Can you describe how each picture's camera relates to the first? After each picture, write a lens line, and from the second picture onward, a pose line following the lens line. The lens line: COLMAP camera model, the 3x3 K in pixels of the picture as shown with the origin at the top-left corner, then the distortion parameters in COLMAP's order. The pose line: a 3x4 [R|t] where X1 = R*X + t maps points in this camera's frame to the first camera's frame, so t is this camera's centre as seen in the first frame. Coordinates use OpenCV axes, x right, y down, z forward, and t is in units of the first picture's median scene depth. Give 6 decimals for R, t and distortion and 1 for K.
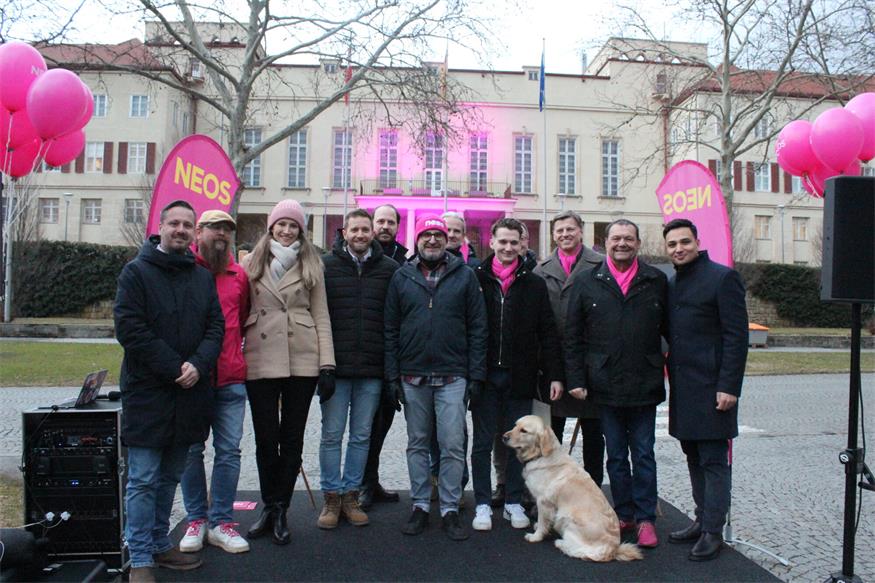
lens RADIAL K [[739.1, 0, 437.5], [0, 739.1, 291.5], [0, 0, 1]] dist [-0.158655, 0.167328]
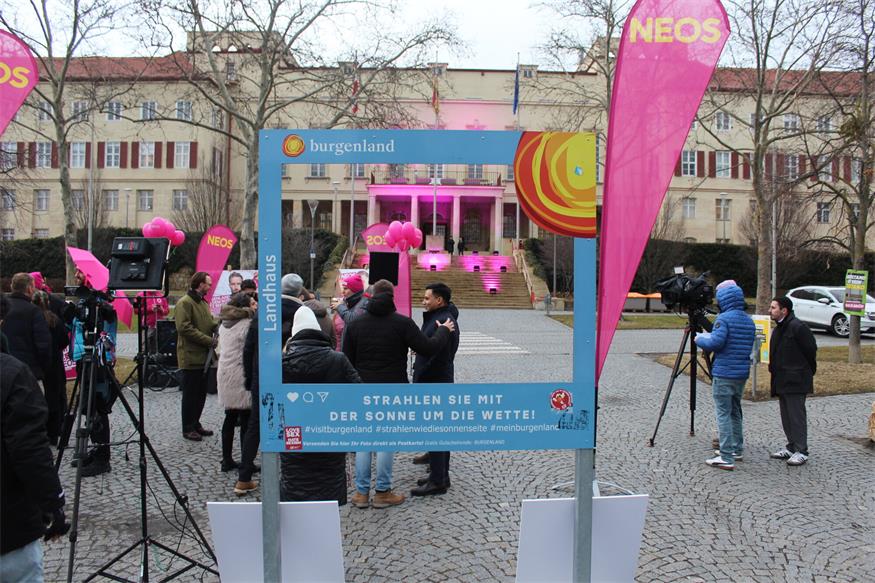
lens RADIAL K [[739.1, 0, 437.5], [0, 739.1, 291.5], [0, 0, 1]] dist [-0.158655, 0.167328]
pose [[0.998474, -0.000327, -0.055216, 0.069149], [0.002502, 0.999223, 0.039323, -0.006425], [0.055160, -0.039402, 0.997700, -0.176797]]
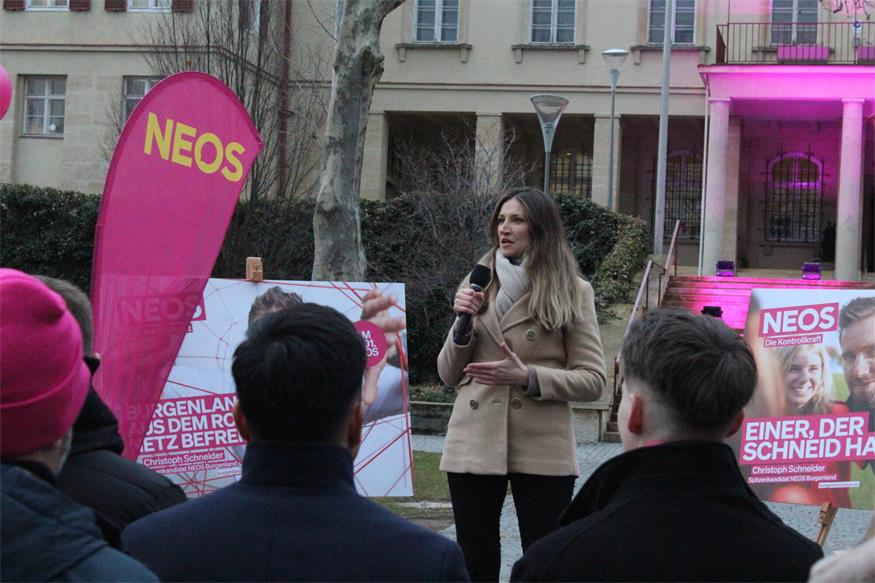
lens RADIAL K [[2056.4, 0, 437.5], [0, 2056.4, 291.5], [0, 0, 1]] dist [0.042841, 0.660885]
pose [[0.966291, 0.017059, -0.256885, 0.033024], [-0.020065, 0.999757, -0.009083, -0.001455], [0.256668, 0.013931, 0.966399, -0.063405]]
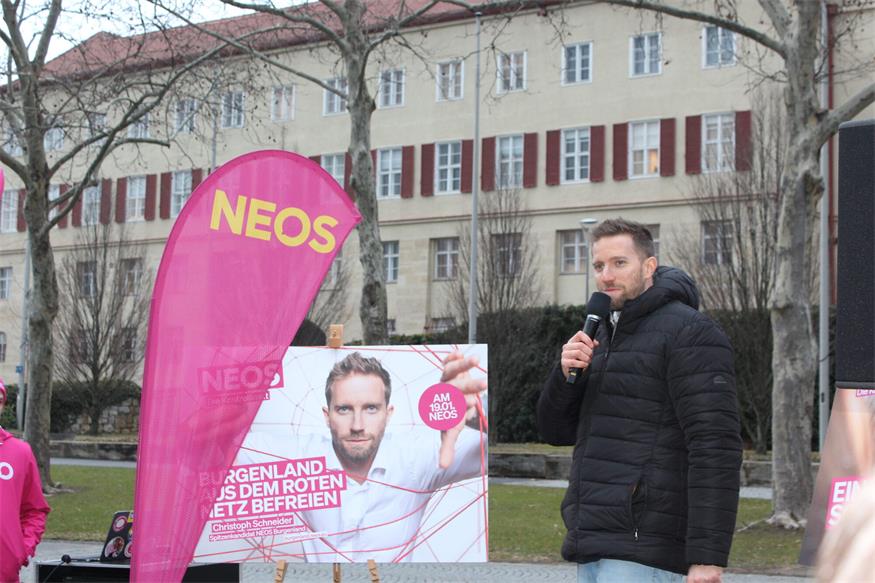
lens RADIAL K [[1489.4, 0, 438.9], [0, 1489.4, 277.0], [0, 0, 1]] dist [0.001514, 0.099518]
pose [[0.806805, -0.057759, -0.587988, 0.056284], [0.011484, 0.996555, -0.082135, 0.000943], [0.590706, 0.059515, 0.804689, 0.001364]]
